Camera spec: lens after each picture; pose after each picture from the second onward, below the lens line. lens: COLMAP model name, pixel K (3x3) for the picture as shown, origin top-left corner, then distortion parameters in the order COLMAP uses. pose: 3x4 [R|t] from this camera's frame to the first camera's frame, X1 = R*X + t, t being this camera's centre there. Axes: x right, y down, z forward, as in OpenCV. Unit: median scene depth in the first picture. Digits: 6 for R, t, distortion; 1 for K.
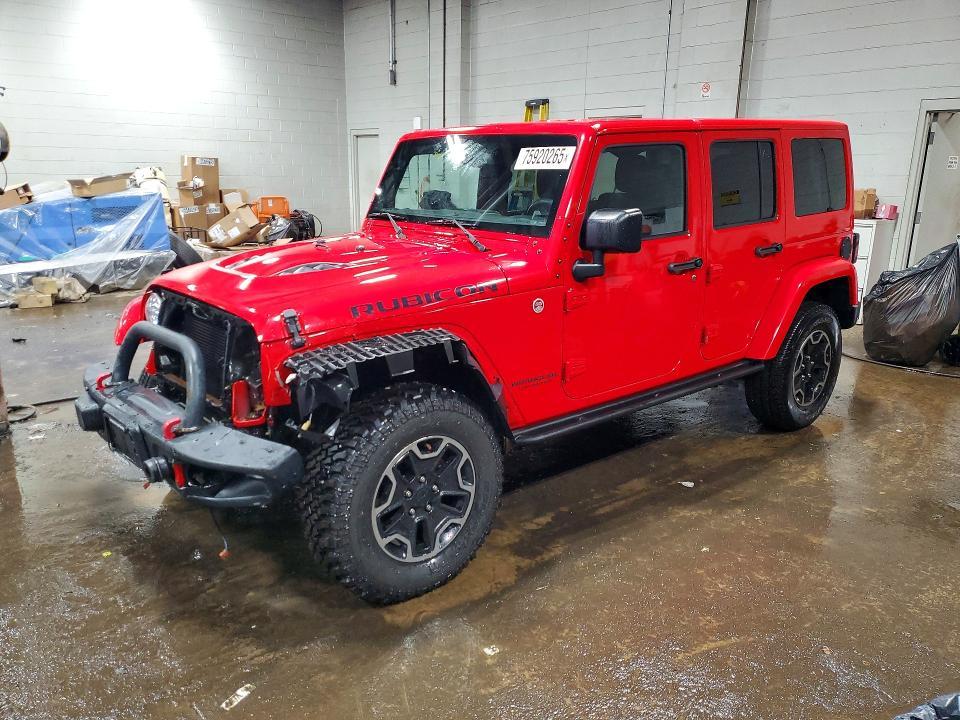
lens RADIAL K [[735.0, 0, 480.0], [0, 735.0, 360.0], [0, 0, 1]] dist [0.037819, -0.003151]
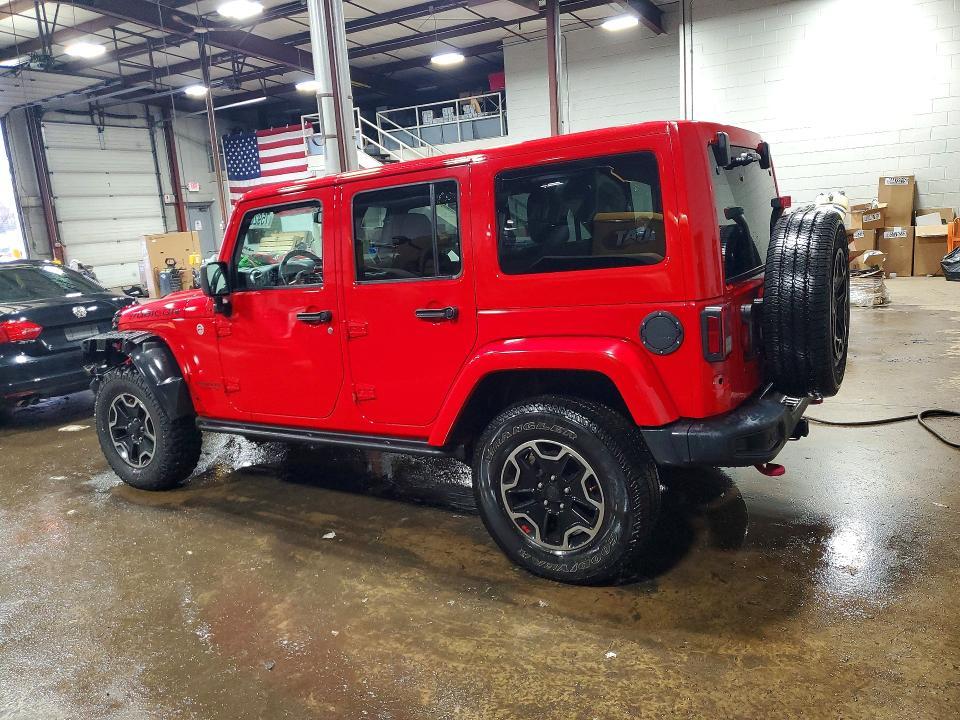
lens RADIAL K [[735.0, 0, 480.0], [0, 735.0, 360.0], [0, 0, 1]] dist [0.037819, -0.003151]
pose [[0.293935, 0.147656, -0.944352, 1.219279], [-0.165253, 0.980968, 0.101945, -0.193920], [0.941432, 0.126092, 0.312741, 0.835076]]
